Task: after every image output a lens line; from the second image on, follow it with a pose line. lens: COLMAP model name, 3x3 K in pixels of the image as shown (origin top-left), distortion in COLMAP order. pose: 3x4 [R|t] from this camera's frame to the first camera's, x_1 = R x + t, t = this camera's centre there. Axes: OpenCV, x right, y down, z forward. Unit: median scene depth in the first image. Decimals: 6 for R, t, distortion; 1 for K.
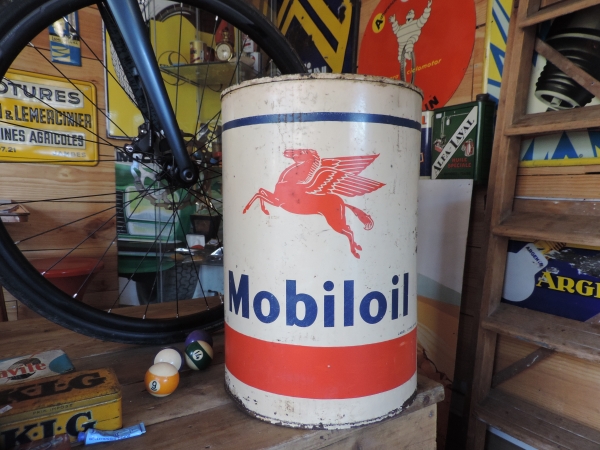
lens RADIAL K [[458.6, 0, 296.1], [0, 458.6, 226.3], [0, 0, 1]] dist [0.004954, 0.000487]
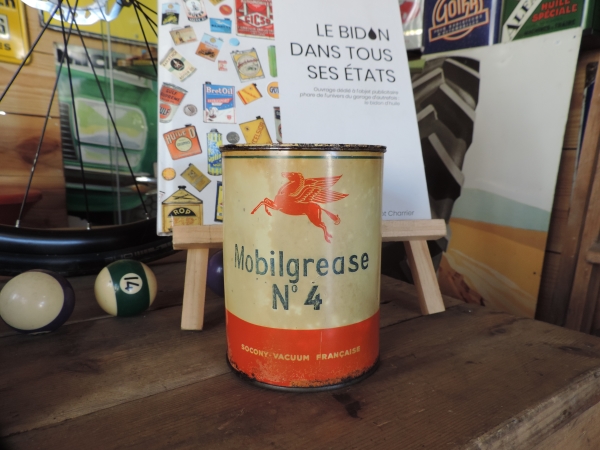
lens RADIAL K [[458.3, 0, 301.4], [0, 458.3, 230.6], [0, 0, 1]] dist [0.000283, 0.031840]
pose [[0.999512, 0.004144, 0.030969, -0.015516], [-0.006741, 0.996425, 0.084207, 0.115985], [-0.030509, -0.084375, 0.995967, 0.339454]]
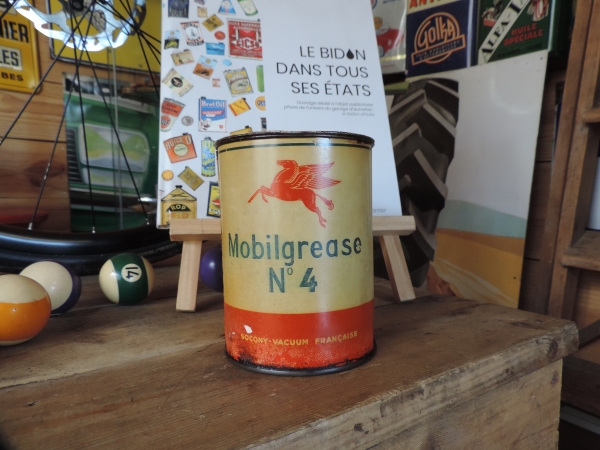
lens RADIAL K [[456.7, 0, 299.2], [0, 456.7, 229.8], [0, 0, 1]] dist [0.007840, 0.004760]
pose [[0.999715, -0.004190, 0.023484, -0.002098], [0.003564, 0.999639, 0.026631, 0.137235], [-0.023587, -0.026540, 0.999369, 0.300540]]
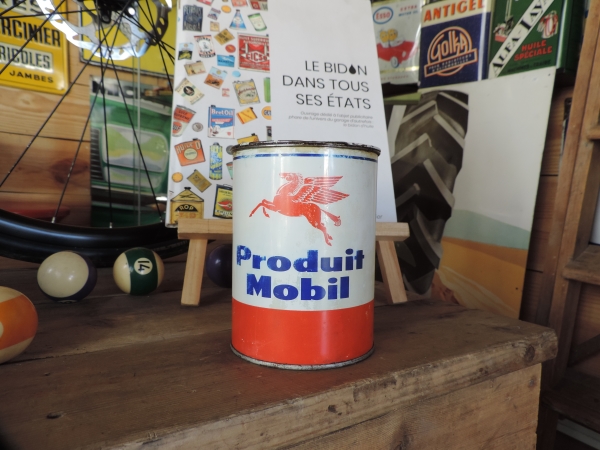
lens RADIAL K [[458.6, 0, 296.1], [0, 458.6, 226.3], [0, 0, 1]] dist [0.004954, 0.000487]
pose [[0.999238, 0.033801, -0.019505, 0.011624], [-0.033616, 0.999388, 0.009718, 0.138196], [0.019821, -0.009055, 0.999763, 0.274069]]
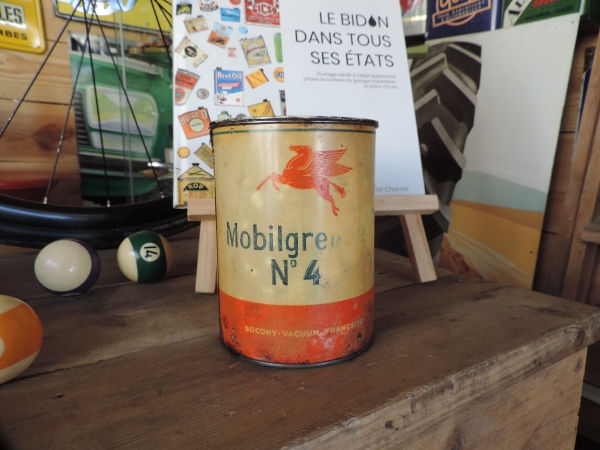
lens RADIAL K [[456.7, 0, 299.2], [0, 456.7, 229.8], [0, 0, 1]] dist [0.007840, 0.004760]
pose [[0.999951, 0.004884, 0.008585, -0.012623], [-0.005793, 0.993991, 0.109313, 0.124101], [-0.007999, -0.109357, 0.993970, 0.310102]]
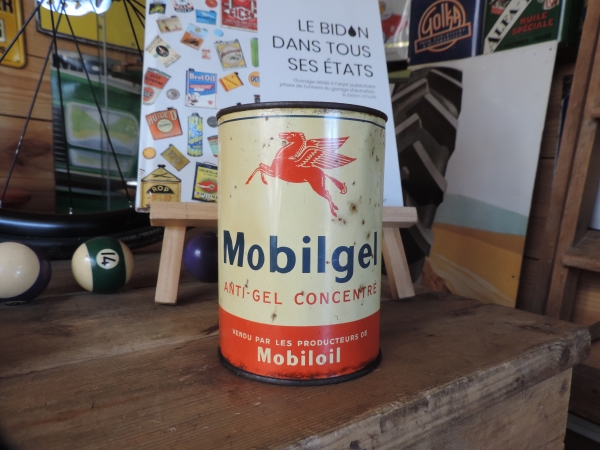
lens RADIAL K [[457.8, 0, 301.5], [0, 457.8, 228.2], [0, 0, 1]] dist [0.015622, 0.000695]
pose [[0.998519, 0.029336, 0.045824, -0.002474], [-0.031265, 0.998630, 0.041970, 0.140239], [-0.044530, -0.043340, 0.998067, 0.327602]]
